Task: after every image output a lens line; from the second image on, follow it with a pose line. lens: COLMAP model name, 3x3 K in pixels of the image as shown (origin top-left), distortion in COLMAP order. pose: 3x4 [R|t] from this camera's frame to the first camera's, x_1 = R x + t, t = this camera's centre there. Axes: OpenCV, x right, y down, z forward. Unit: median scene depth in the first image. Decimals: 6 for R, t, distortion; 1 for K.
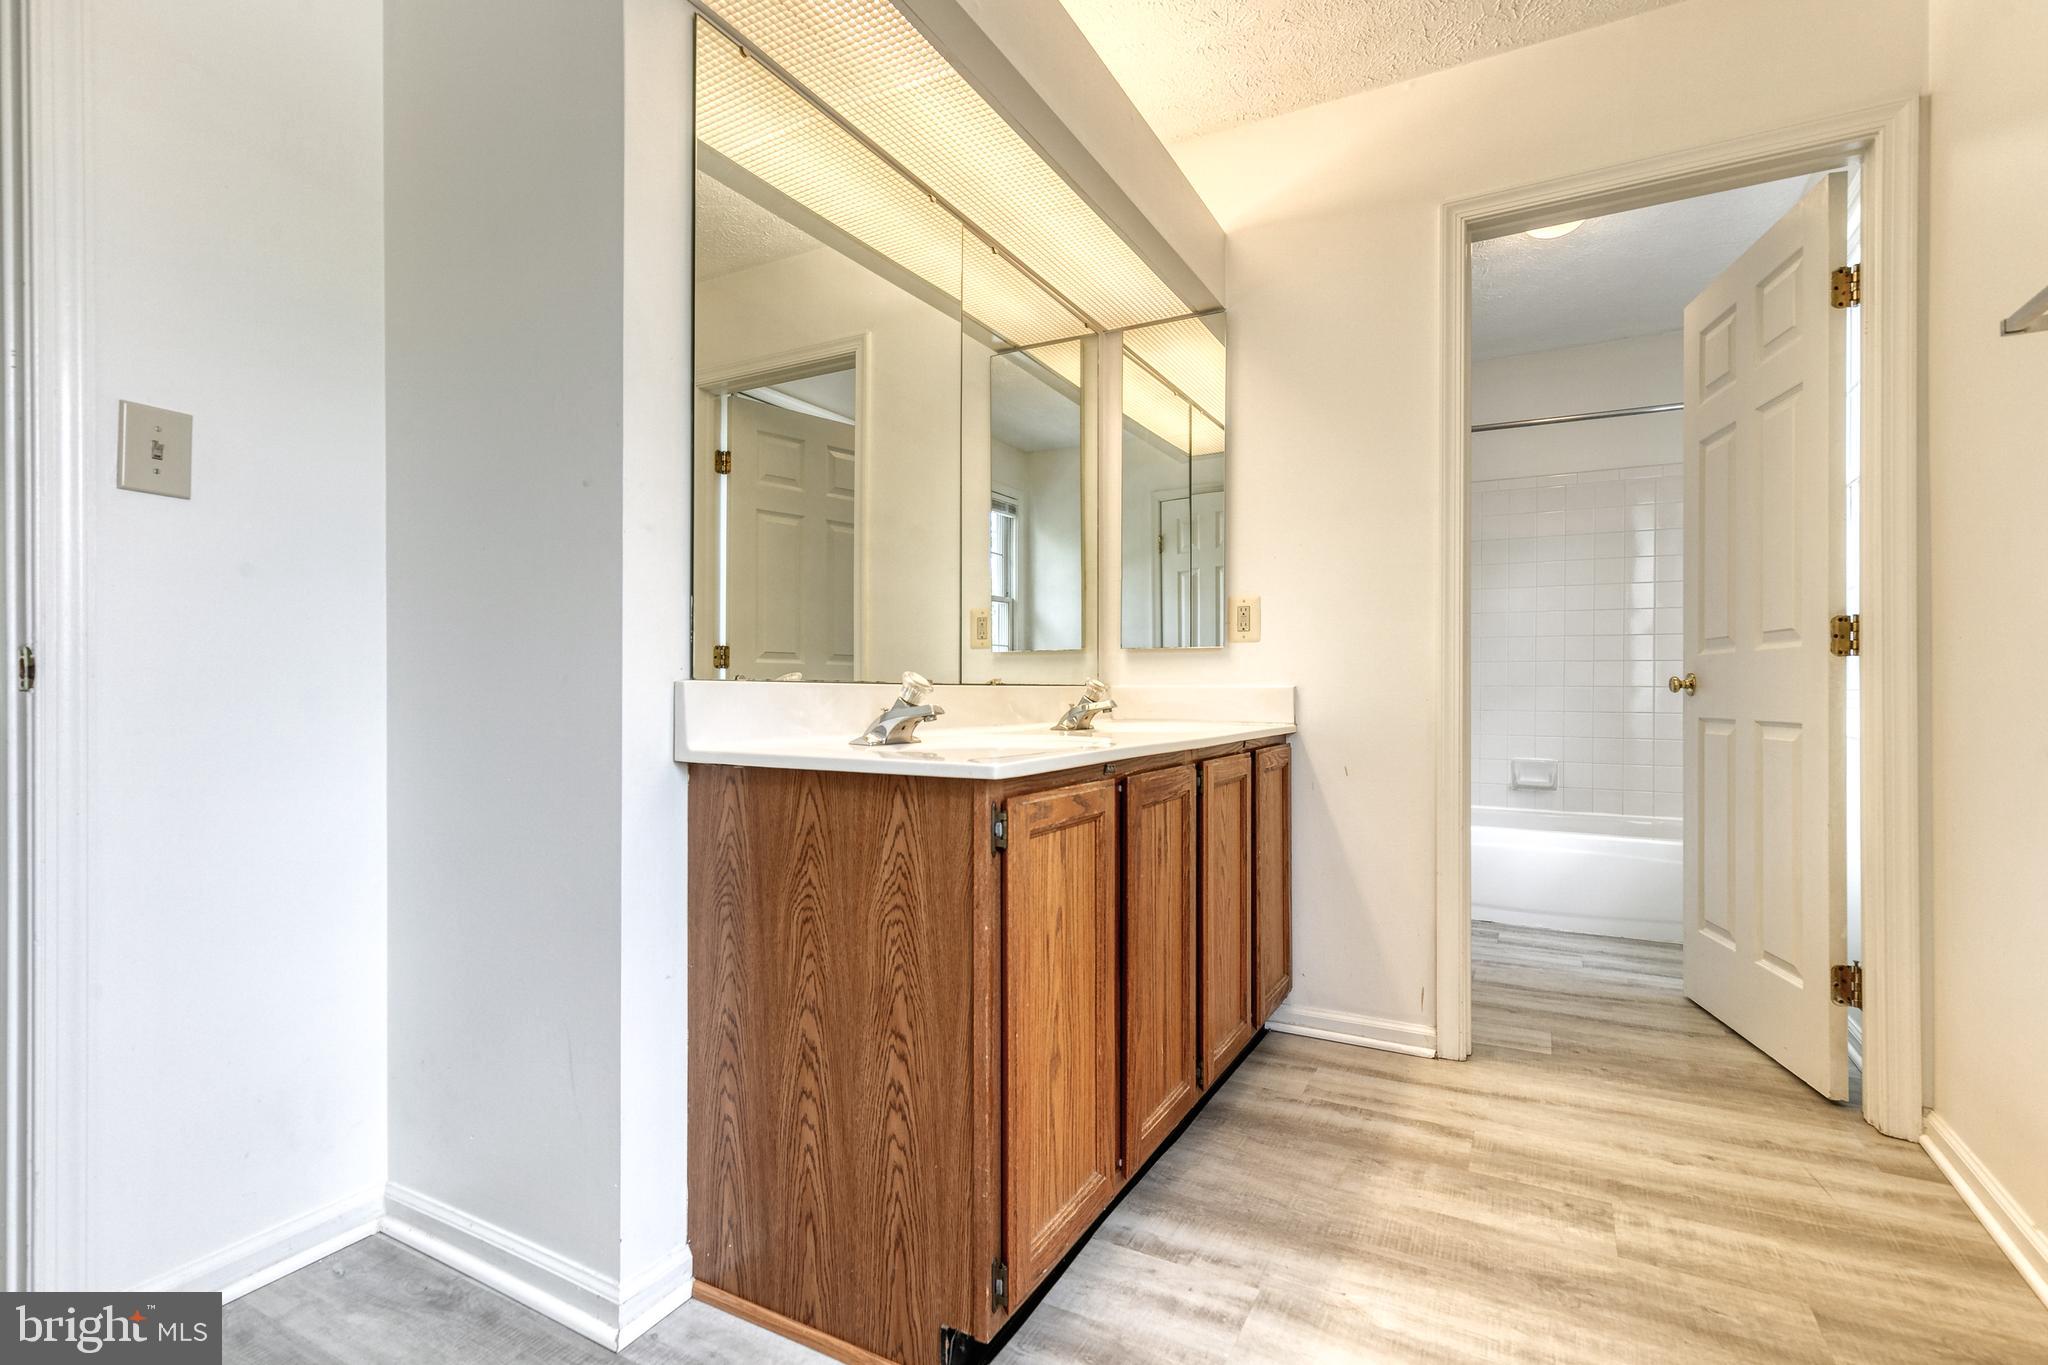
lens RADIAL K [[933.3, 0, 1037.0], [0, 933.3, 684.6], [0, 0, 1]] dist [0.010246, -0.002529]
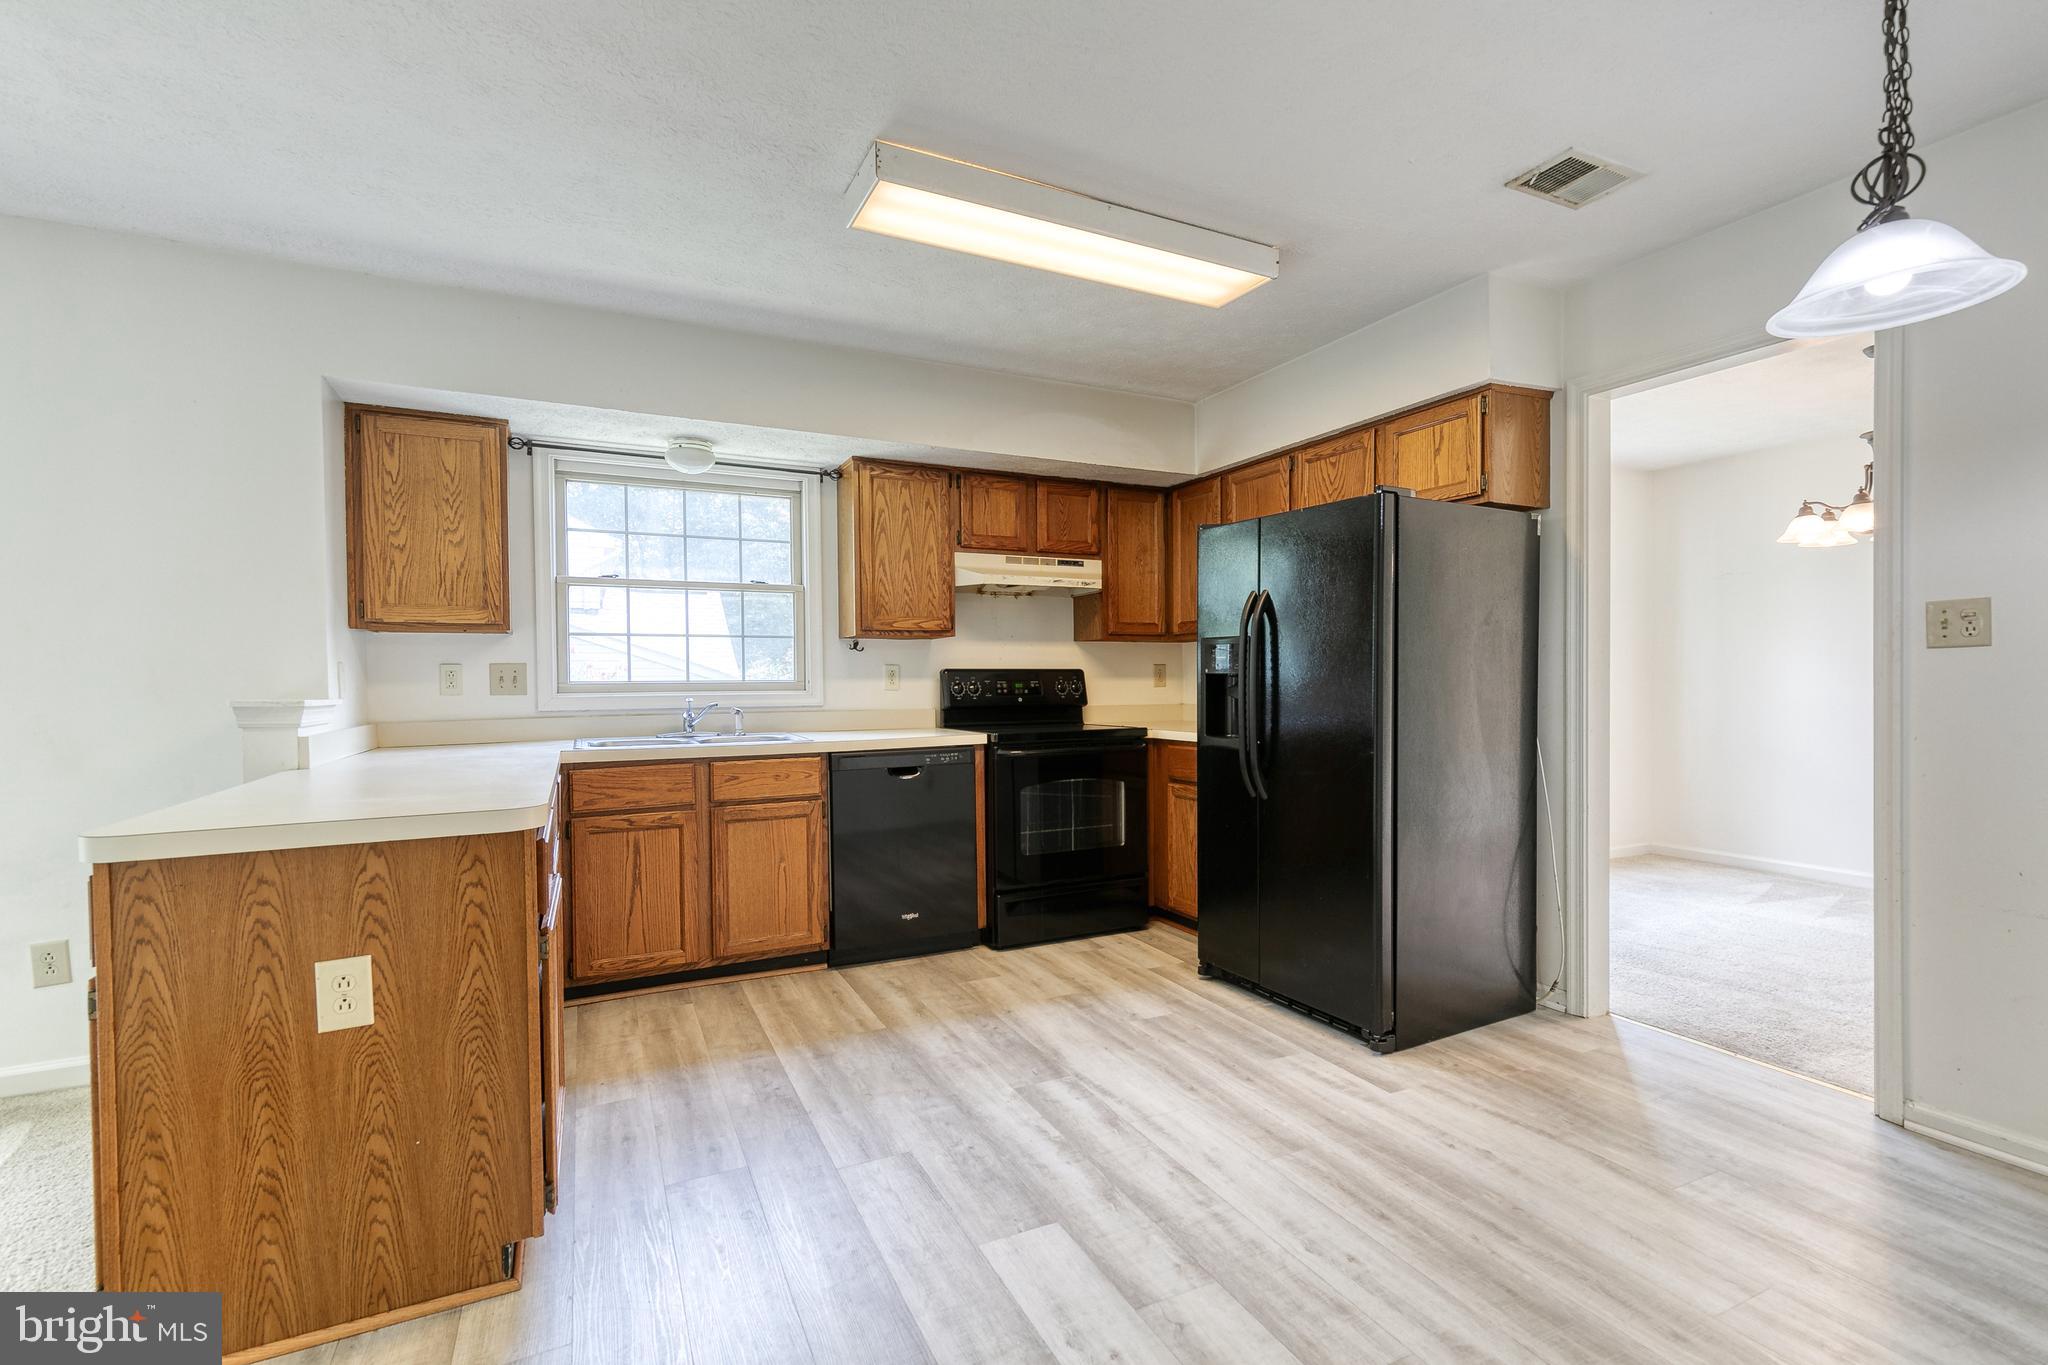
lens RADIAL K [[933.3, 0, 1041.3], [0, 933.3, 691.7], [0, 0, 1]] dist [0.010246, -0.002529]
pose [[0.575404, -0.020418, 0.817615, -0.762359], [0.002670, 0.999730, 0.023087, -0.279371], [-0.817865, -0.011101, 0.575303, -0.465269]]
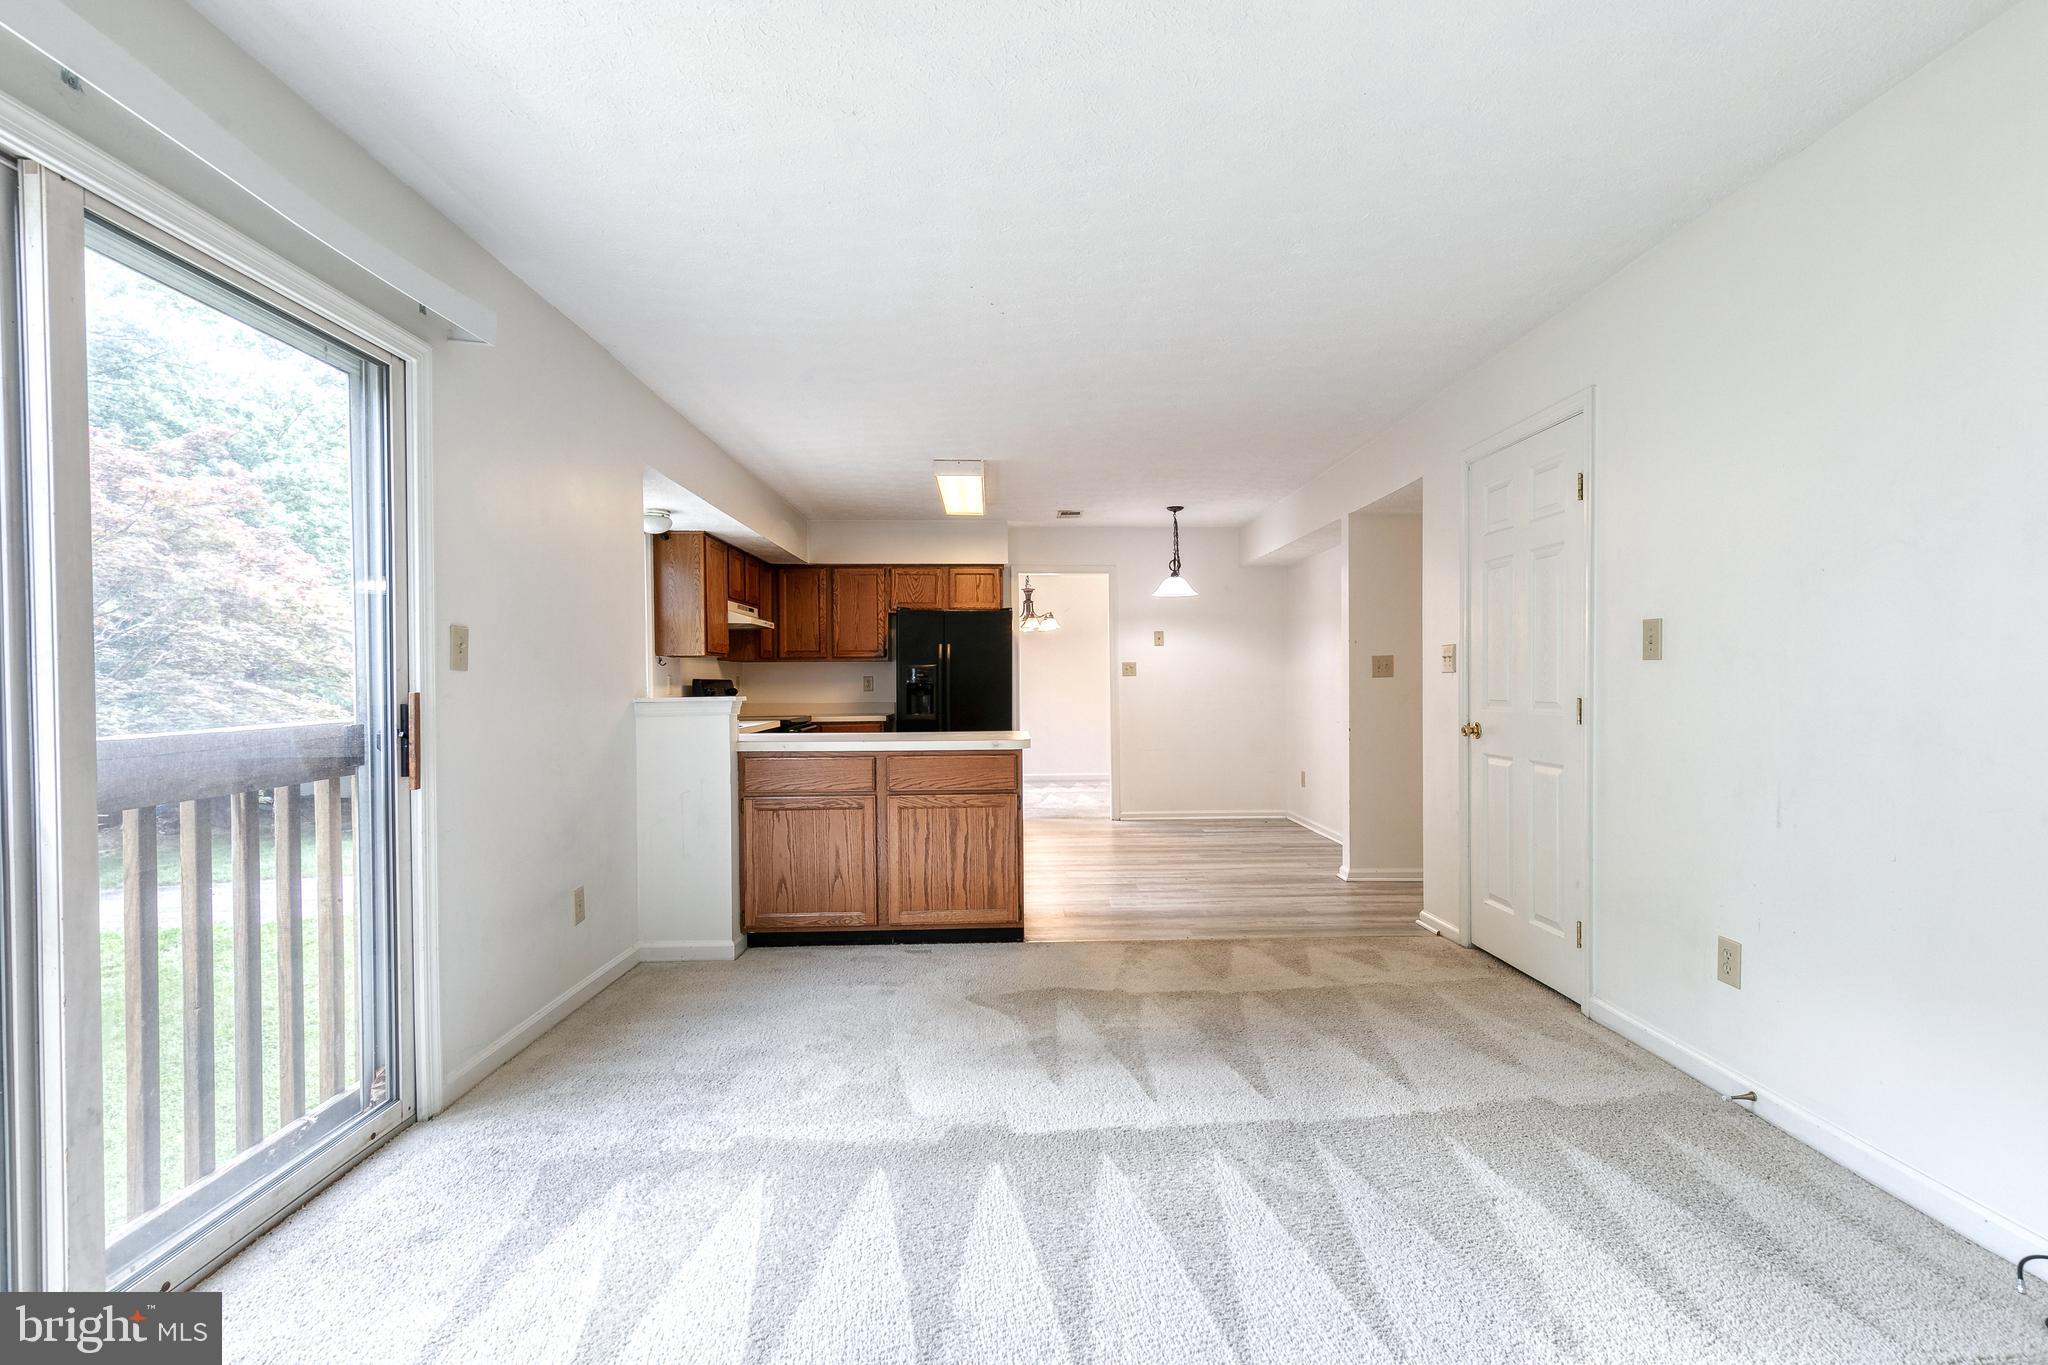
lens RADIAL K [[933.3, 0, 1040.4], [0, 933.3, 690.8], [0, 0, 1]] dist [0.010246, -0.002529]
pose [[-0.509422, -0.008636, 0.860474, -3.211487], [-0.004008, 0.999963, 0.007663, -0.267317], [-0.860508, 0.000455, -0.509437, 2.684273]]
